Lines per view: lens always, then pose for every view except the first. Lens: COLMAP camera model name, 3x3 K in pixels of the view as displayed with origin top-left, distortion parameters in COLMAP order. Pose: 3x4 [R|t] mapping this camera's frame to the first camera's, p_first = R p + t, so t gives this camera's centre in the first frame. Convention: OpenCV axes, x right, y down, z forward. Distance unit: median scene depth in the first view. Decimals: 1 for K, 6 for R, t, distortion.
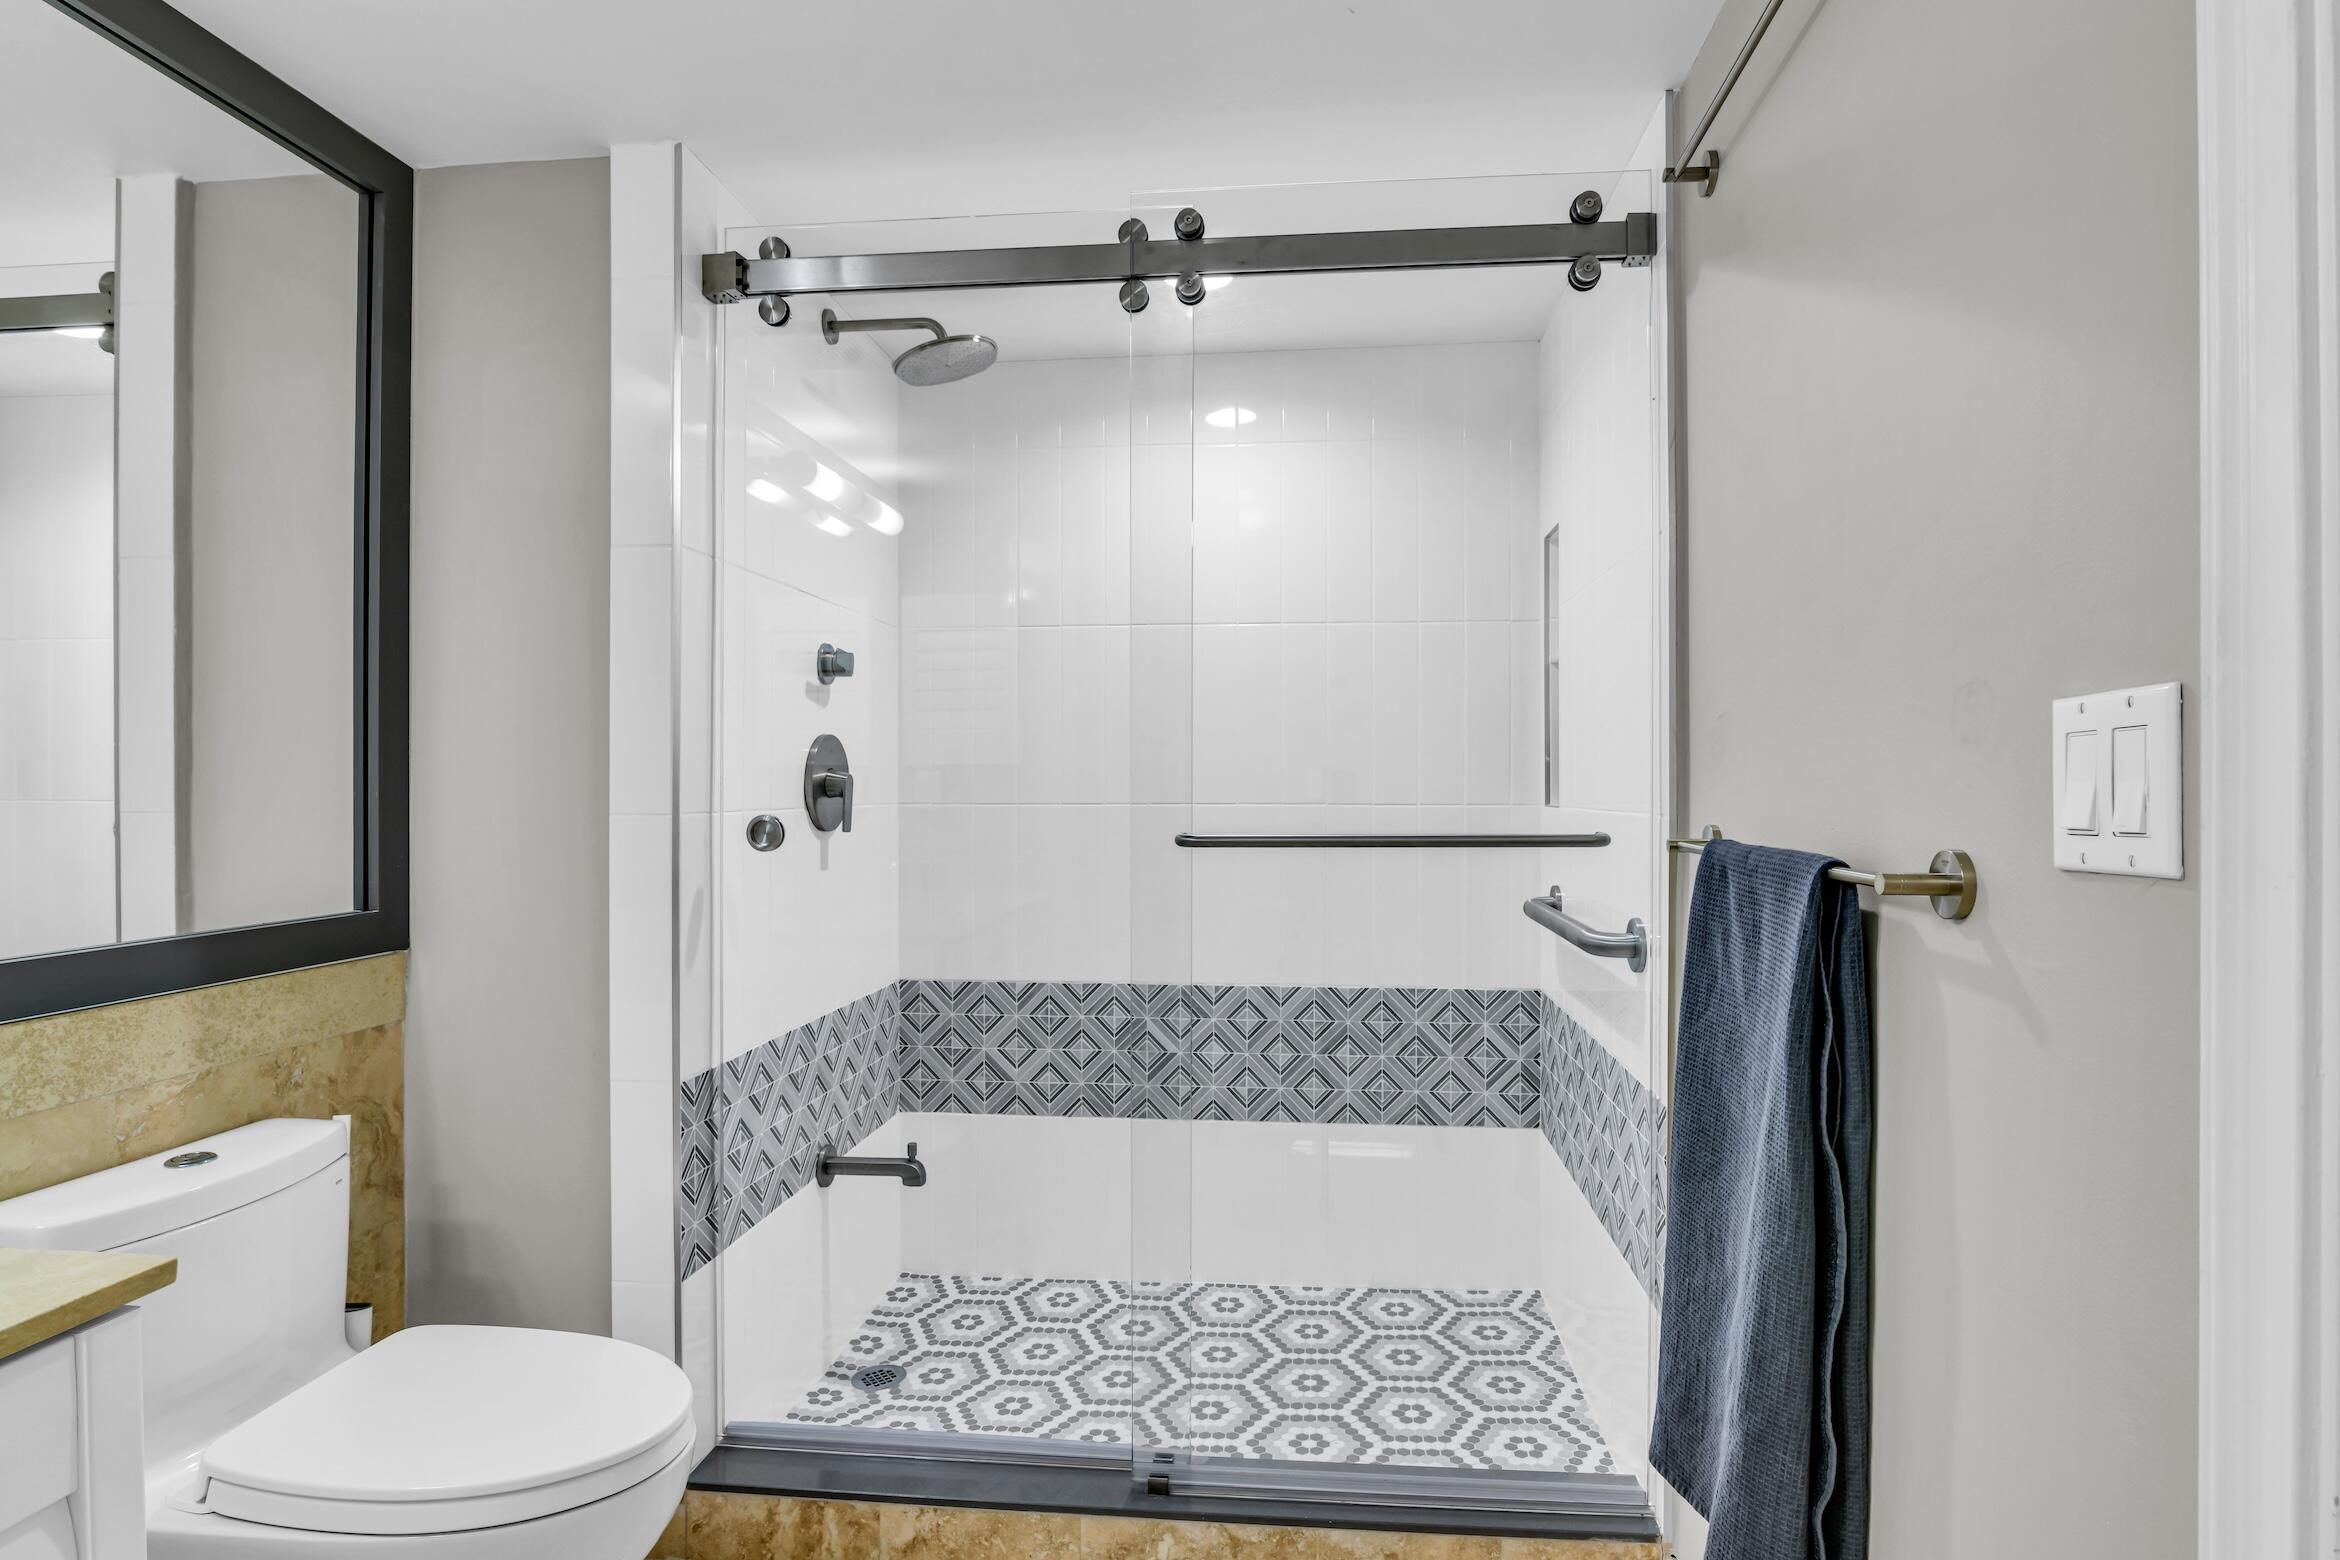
lens RADIAL K [[1173.0, 0, 1179.9], [0, 1173.0, 786.5], [0, 0, 1]] dist [-0.016613, -0.000392]
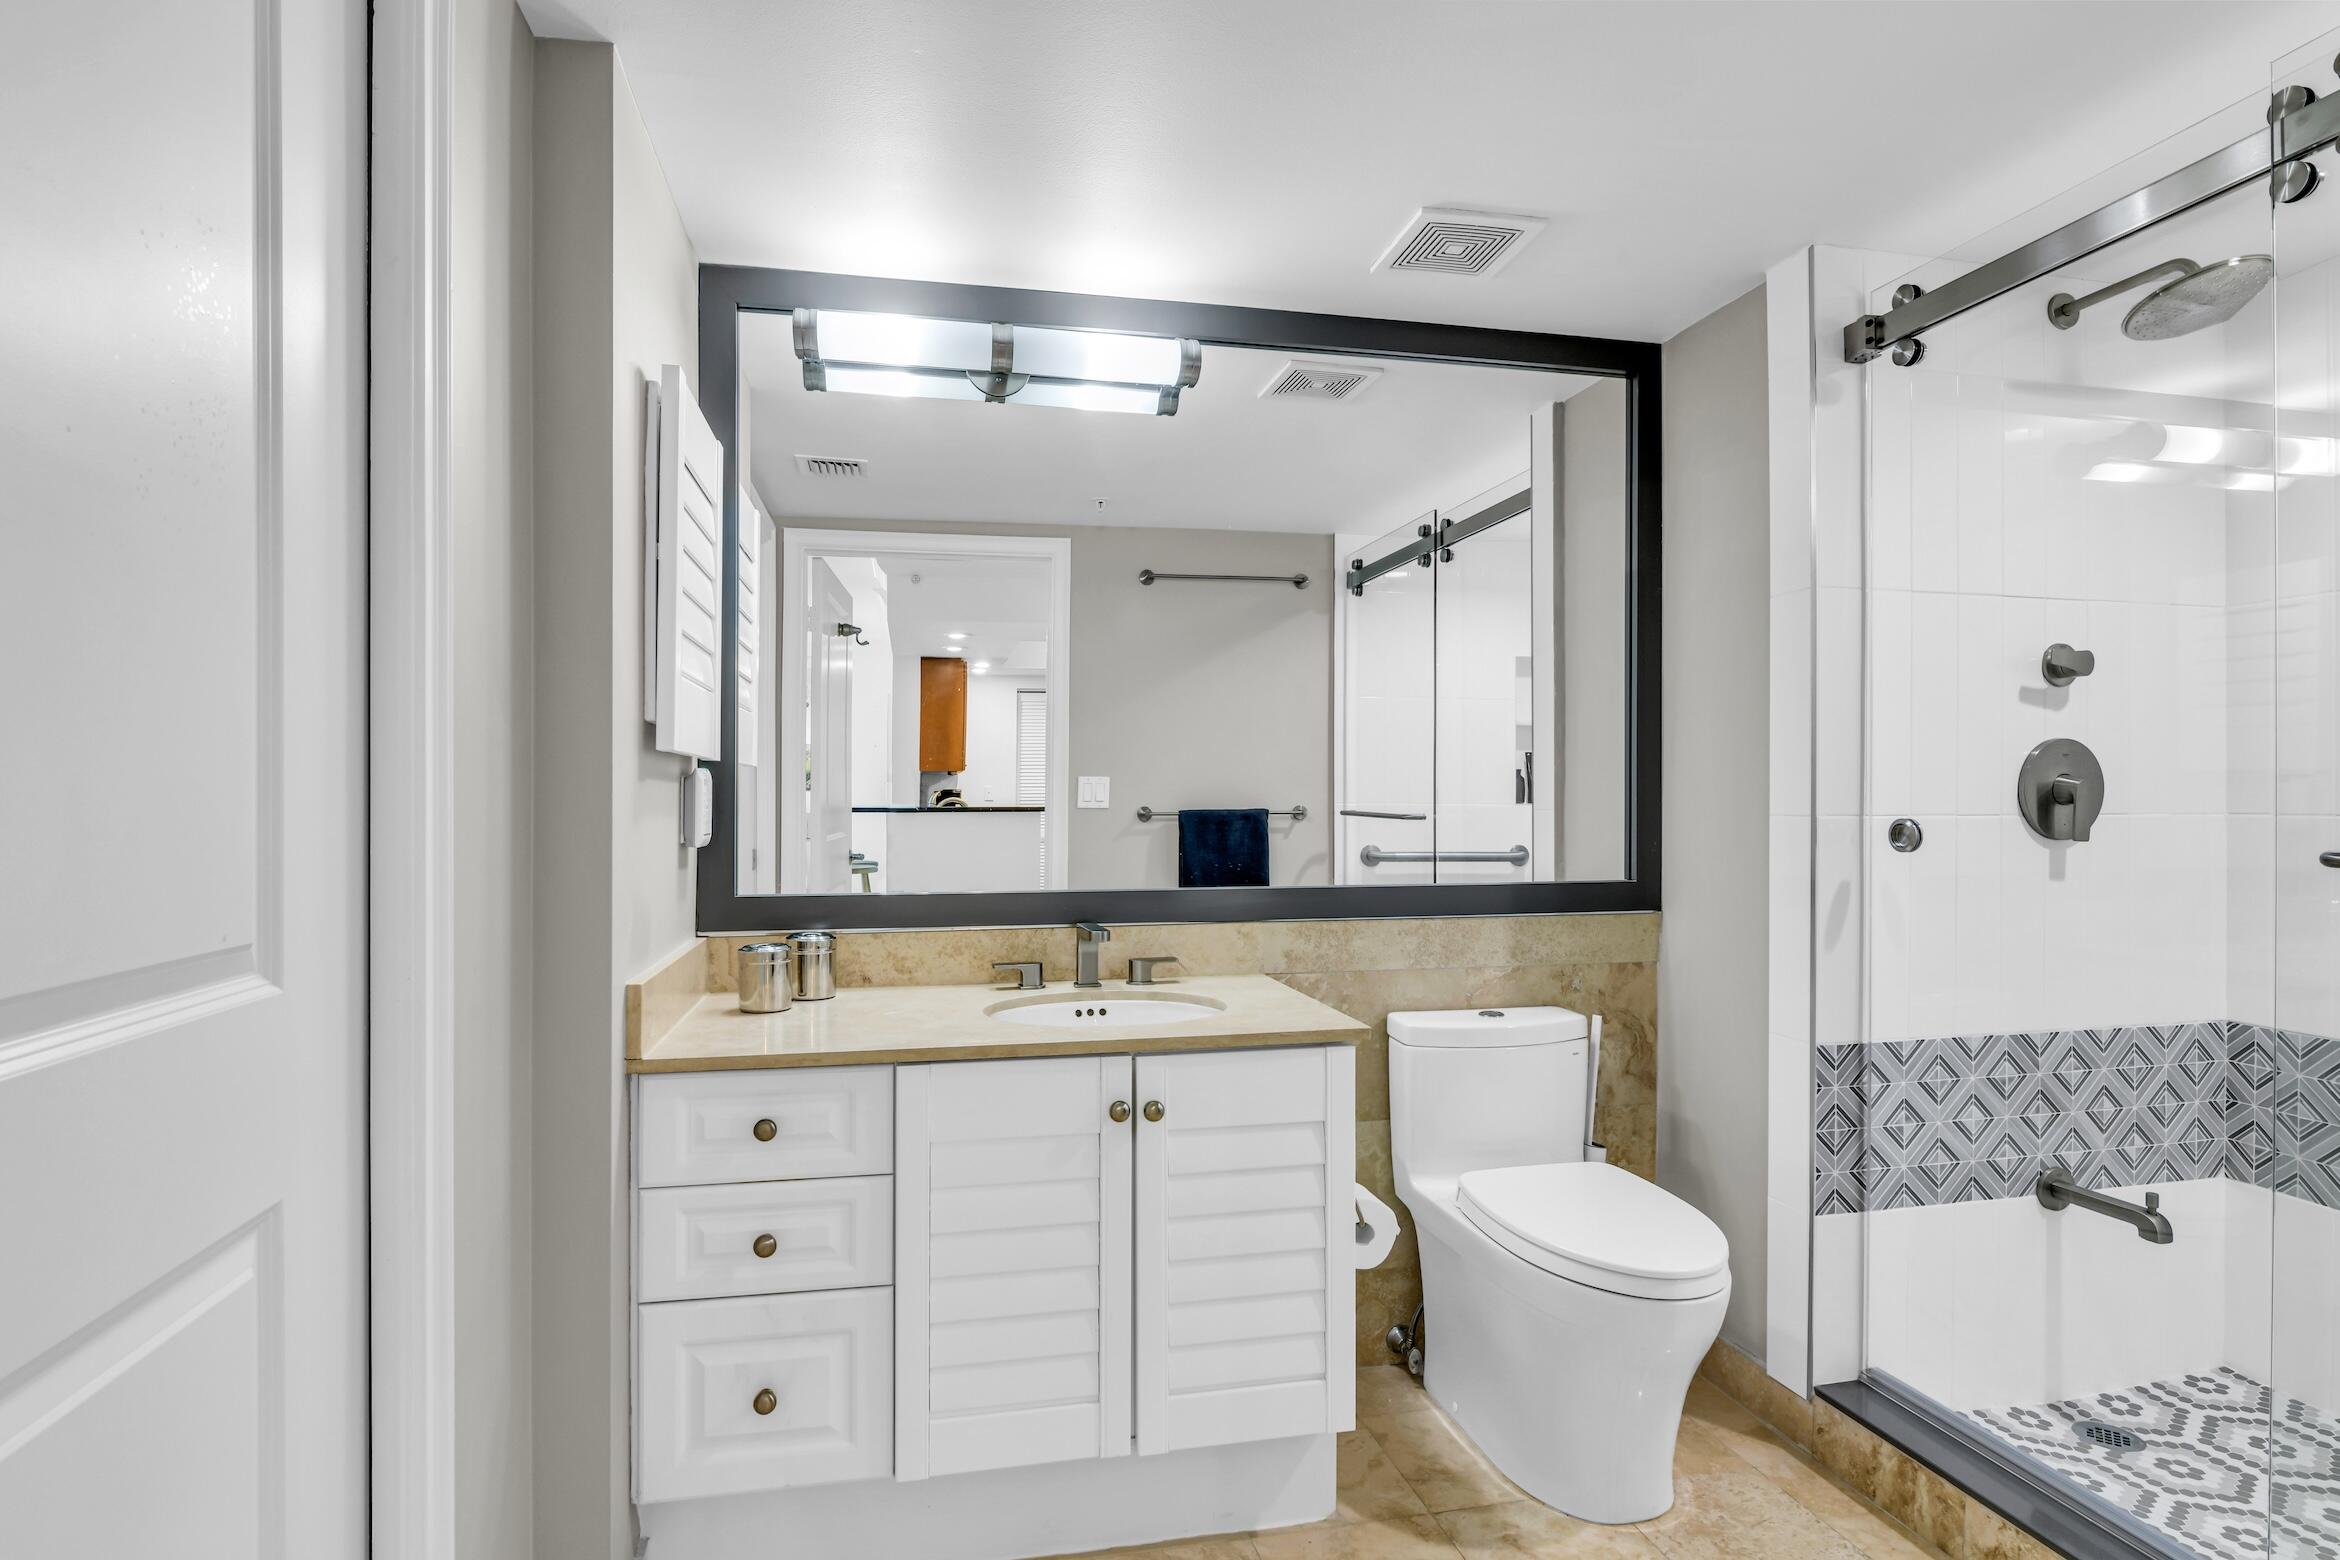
lens RADIAL K [[1173.0, 0, 1179.9], [0, 1173.0, 786.5], [0, 0, 1]] dist [-0.016613, -0.000392]
pose [[0.314364, -0.006983, -0.949277, 0.470710], [-0.001293, 0.999969, -0.007784, 0.003881], [0.949302, 0.003674, 0.314345, 0.024054]]
